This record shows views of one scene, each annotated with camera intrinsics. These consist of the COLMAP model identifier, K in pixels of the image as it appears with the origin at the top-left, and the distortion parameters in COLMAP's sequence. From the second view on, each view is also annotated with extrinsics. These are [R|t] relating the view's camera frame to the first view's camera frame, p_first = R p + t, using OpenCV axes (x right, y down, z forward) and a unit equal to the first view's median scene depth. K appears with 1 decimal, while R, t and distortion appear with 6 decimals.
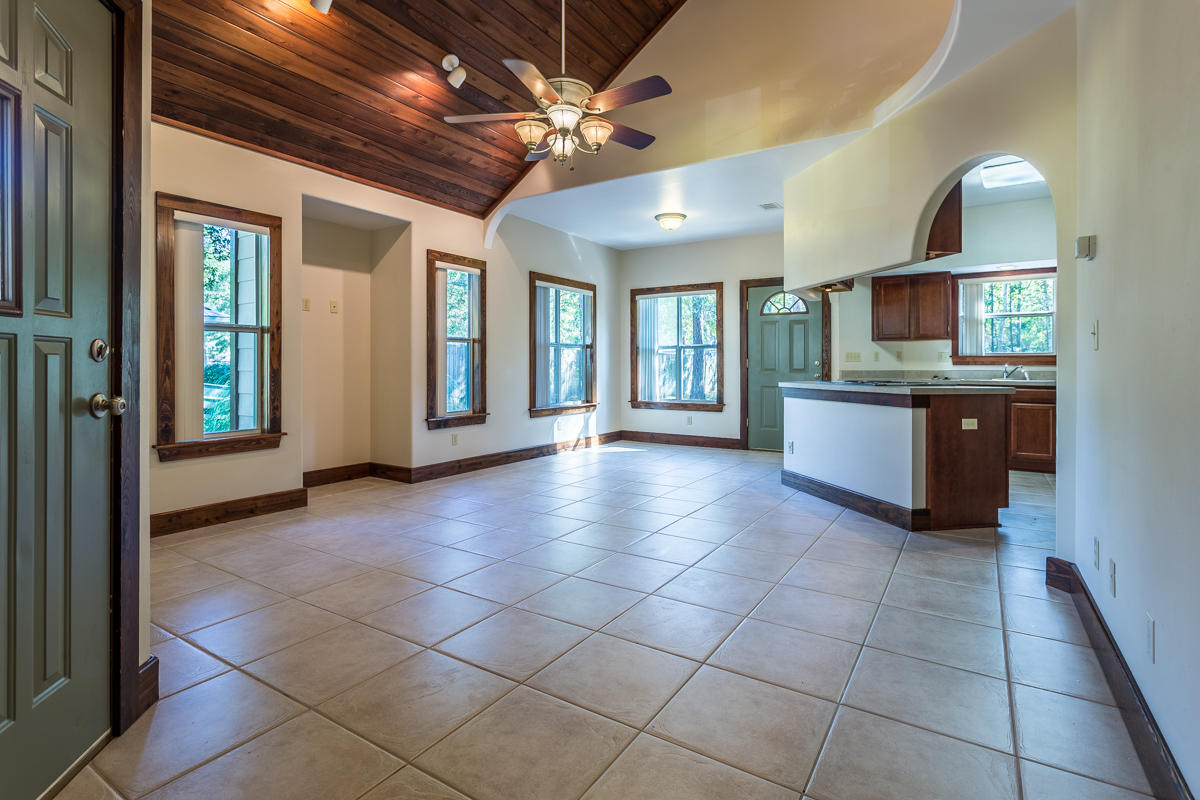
lens RADIAL K [[577.3, 0, 607.6], [0, 577.3, 366.8], [0, 0, 1]] dist [-0.000725, 0.000394]
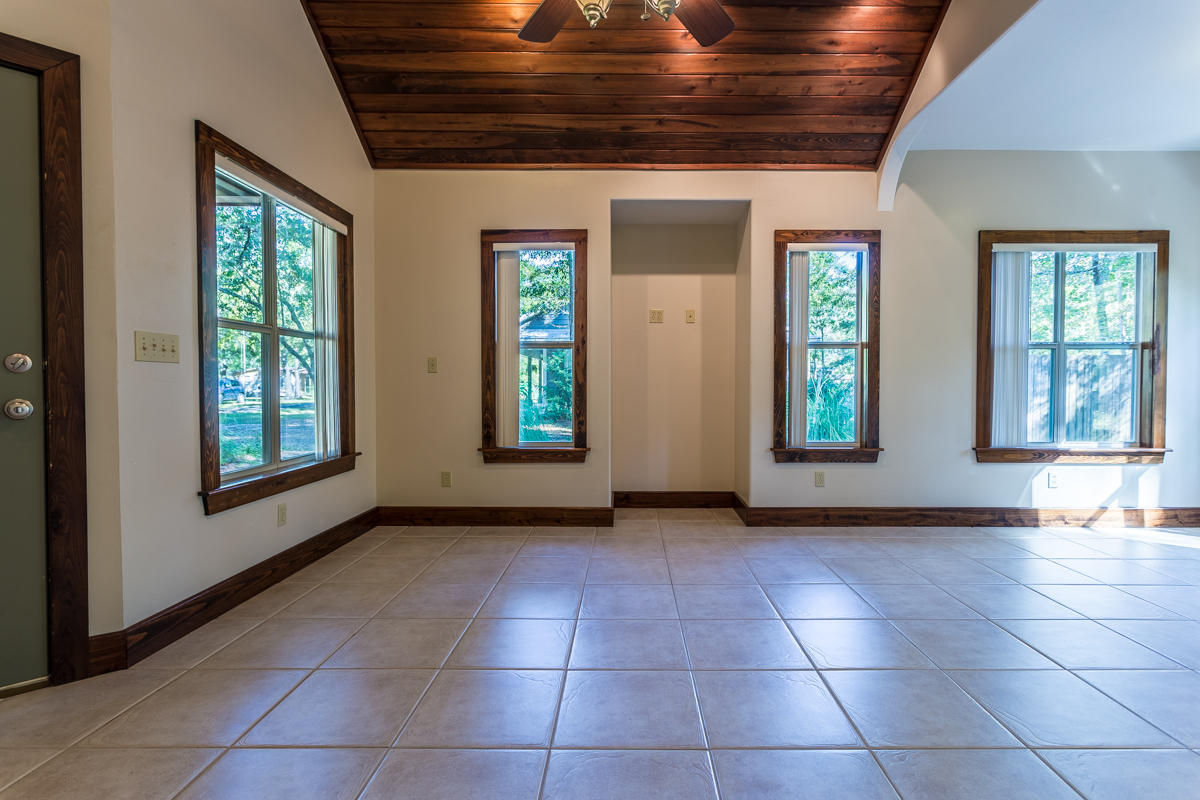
lens RADIAL K [[578.6, 0, 631.4], [0, 578.6, 396.3], [0, 0, 1]] dist [0.001490, 0.000246]
pose [[0.539168, 0.019728, -0.841967, 0.217734], [-0.001383, 0.999745, 0.022540, 0.002141], [0.842197, -0.010988, 0.539058, 0.370039]]
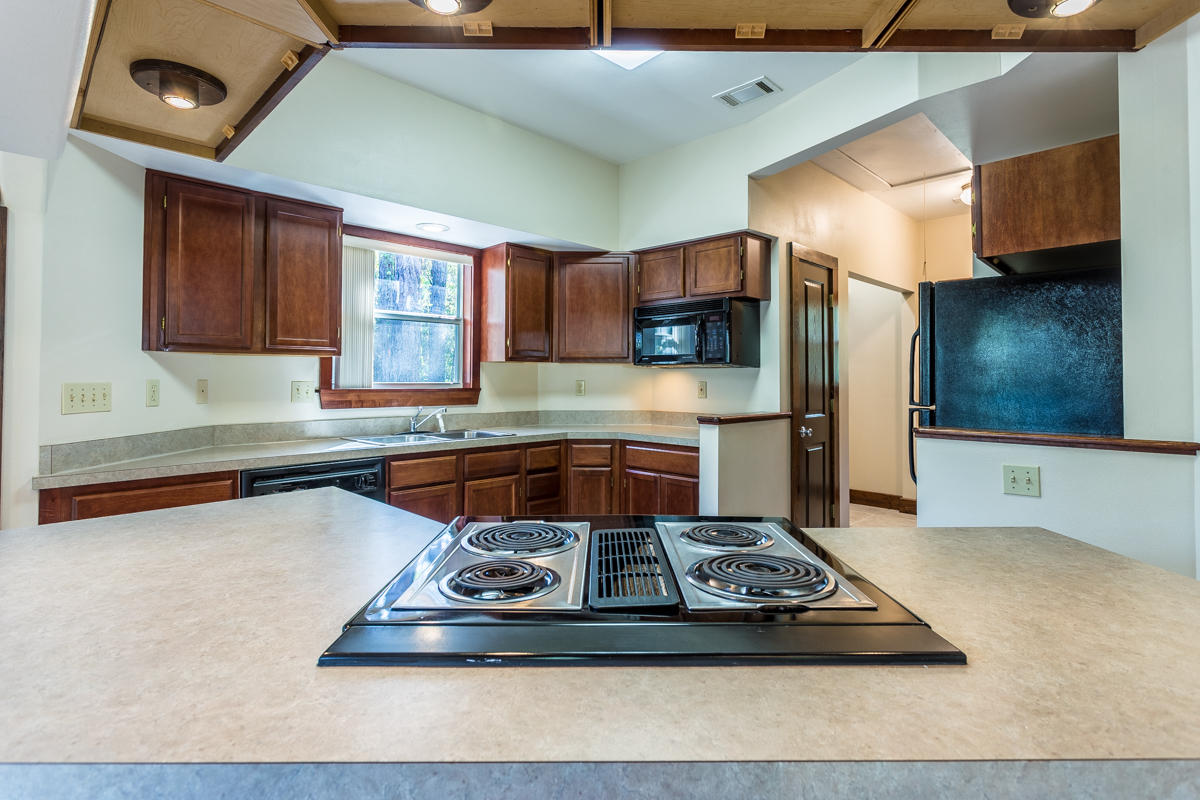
lens RADIAL K [[582.3, 0, 603.5], [0, 582.3, 367.9], [0, 0, 1]] dist [0.002554, -0.000303]
pose [[0.212379, 0.017015, 0.977039, 0.195950], [-0.003788, 0.999855, -0.016589, -0.033087], [-0.977180, -0.000178, 0.212413, 0.745339]]
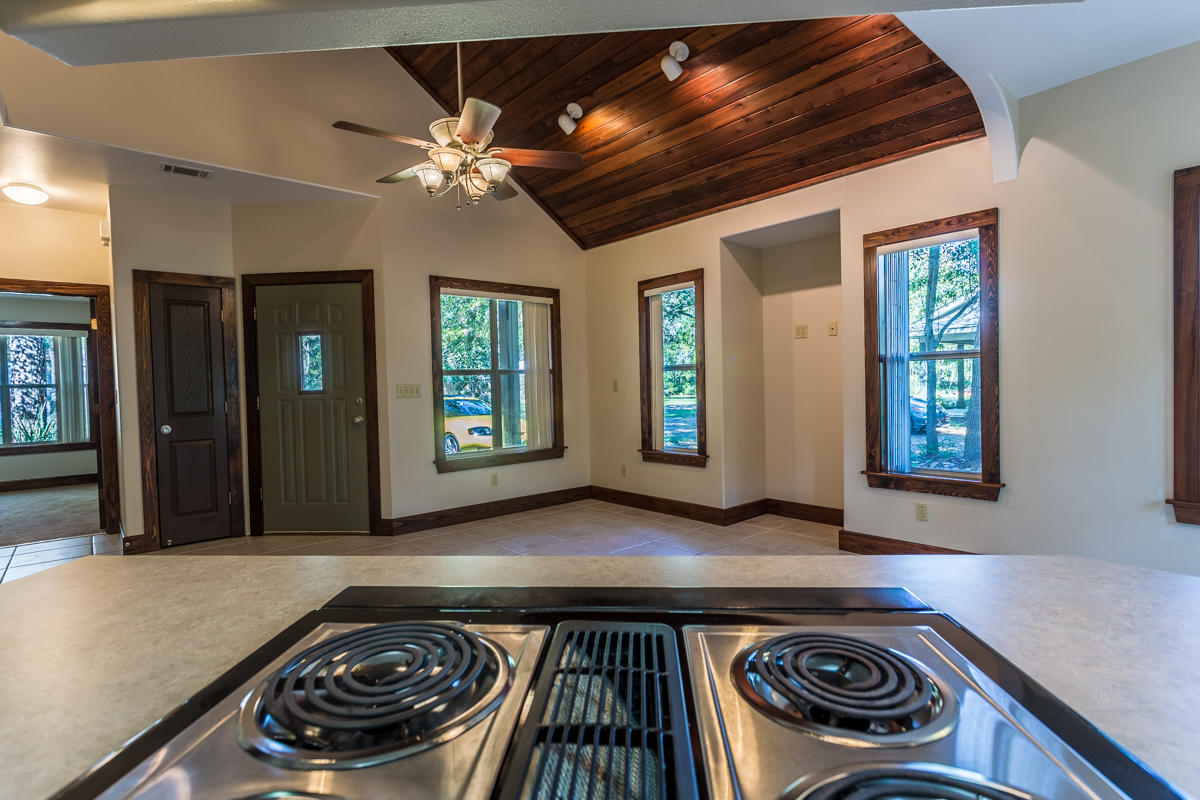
lens RADIAL K [[596.5, 0, 601.0], [0, 596.5, 396.9], [0, 0, 1]] dist [0.005121, 0.000392]
pose [[-0.284393, 0.029113, -0.958266, 0.444337], [0.022810, 0.999461, 0.023595, -0.025000], [0.958437, -0.015148, -0.284904, 0.798138]]
